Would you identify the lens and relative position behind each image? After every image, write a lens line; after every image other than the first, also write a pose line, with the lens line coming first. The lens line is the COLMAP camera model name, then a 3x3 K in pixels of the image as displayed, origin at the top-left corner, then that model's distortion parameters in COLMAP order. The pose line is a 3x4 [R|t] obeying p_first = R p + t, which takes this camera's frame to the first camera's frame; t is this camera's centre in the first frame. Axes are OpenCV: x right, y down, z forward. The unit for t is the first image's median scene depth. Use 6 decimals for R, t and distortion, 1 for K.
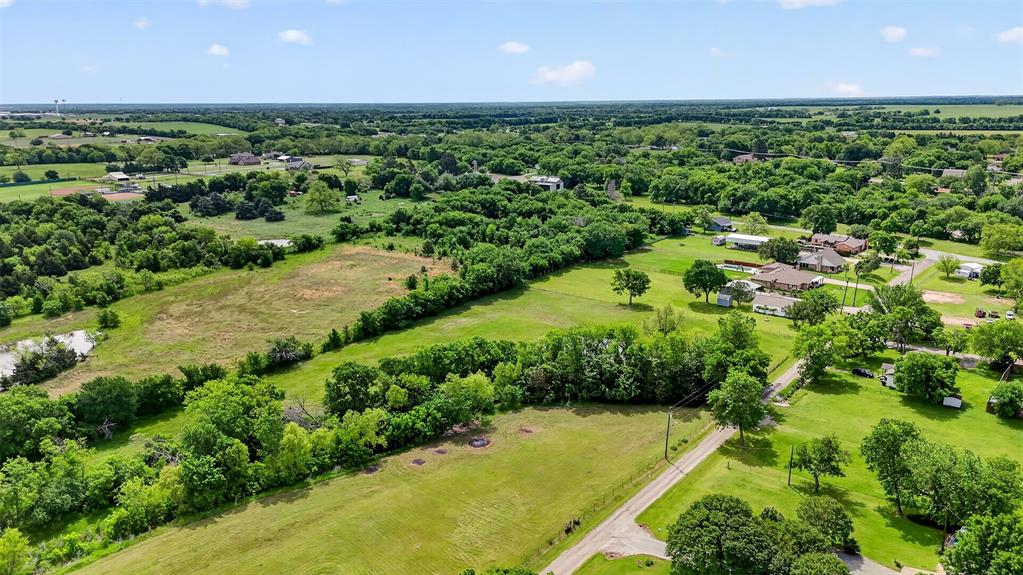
lens RADIAL K [[747.7, 0, 511.5], [0, 747.7, 287.5], [0, 0, 1]] dist [0.085815, -0.090562]
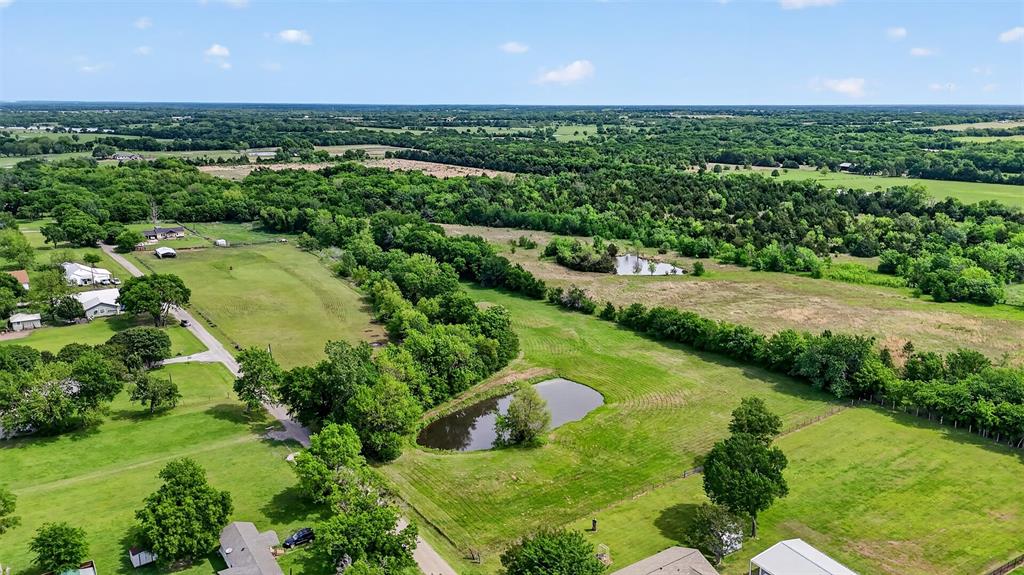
lens RADIAL K [[748.4, 0, 512.0], [0, 748.4, 287.5], [0, 0, 1]] dist [0.085815, -0.090562]
pose [[-0.297827, 0.234123, -0.925465, 0.524166], [-0.230887, 0.923010, 0.307805, -0.173547], [0.926277, 0.305351, -0.220841, 0.687104]]
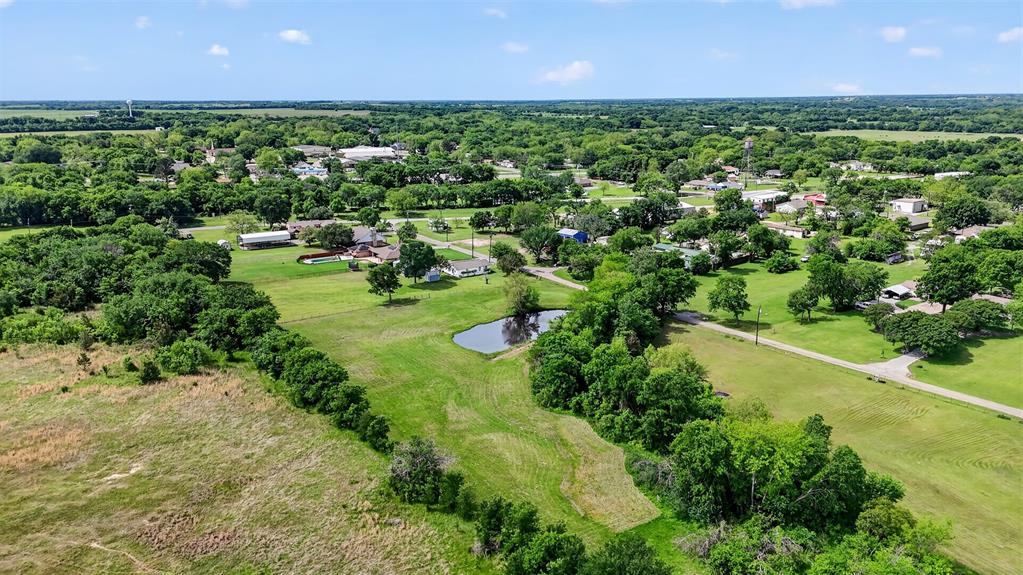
lens RADIAL K [[747.7, 0, 511.5], [0, 747.7, 287.5], [0, 0, 1]] dist [0.085815, -0.090562]
pose [[0.279144, -0.226127, 0.933245, -0.499725], [0.233016, 0.958780, 0.162617, -0.084301], [-0.931548, 0.172068, 0.320329, 0.409243]]
